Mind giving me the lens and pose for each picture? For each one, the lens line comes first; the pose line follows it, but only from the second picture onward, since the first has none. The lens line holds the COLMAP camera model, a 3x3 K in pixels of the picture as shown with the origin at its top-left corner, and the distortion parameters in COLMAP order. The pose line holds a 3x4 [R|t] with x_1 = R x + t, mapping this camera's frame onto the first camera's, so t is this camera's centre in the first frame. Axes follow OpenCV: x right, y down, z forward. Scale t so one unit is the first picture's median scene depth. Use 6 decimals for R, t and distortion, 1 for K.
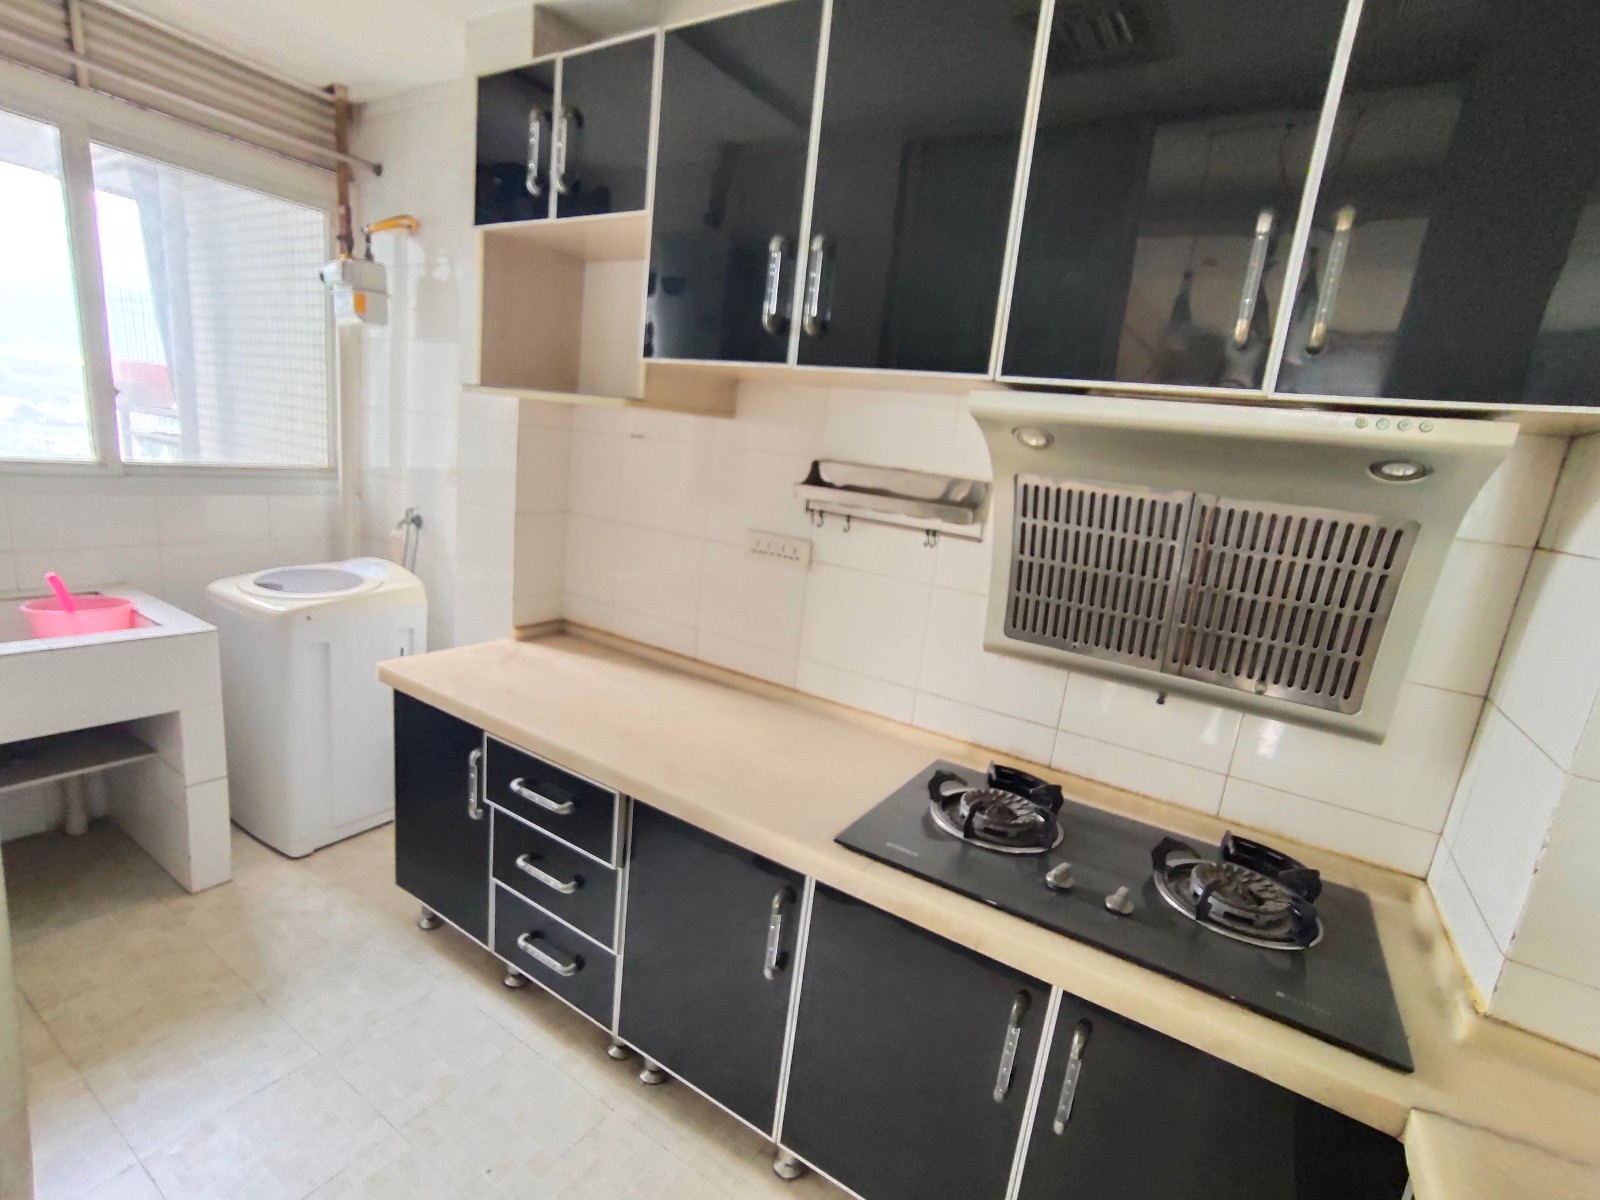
lens RADIAL K [[729.3, 0, 800.0], [0, 729.3, 600.0], [0, 0, 1]] dist [-0.093489, 0.046592]
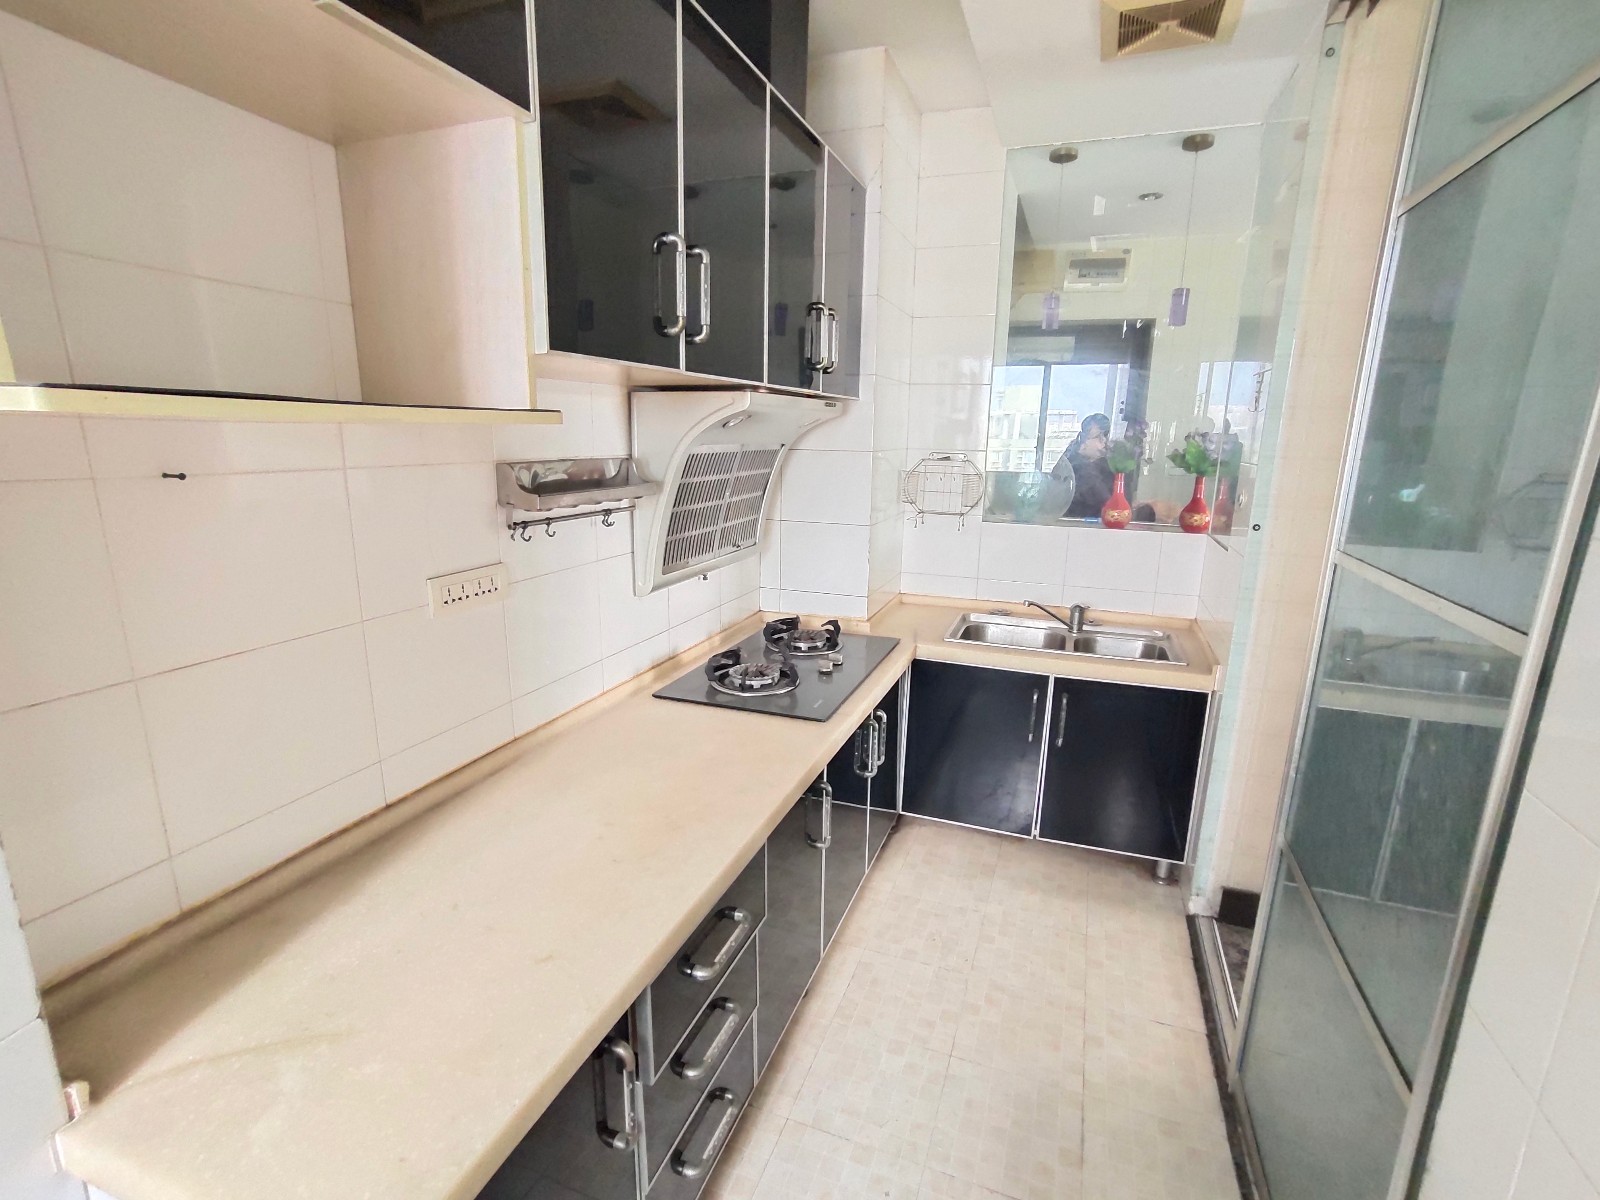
lens RADIAL K [[729.3, 0, 800.0], [0, 729.3, 600.0], [0, 0, 1]] dist [-0.093489, 0.046592]
pose [[-0.170221, -0.320893, 0.931693, -0.835901], [0.181029, 0.919217, 0.349670, -0.271363], [-0.968635, 0.228184, -0.098379, 0.778776]]
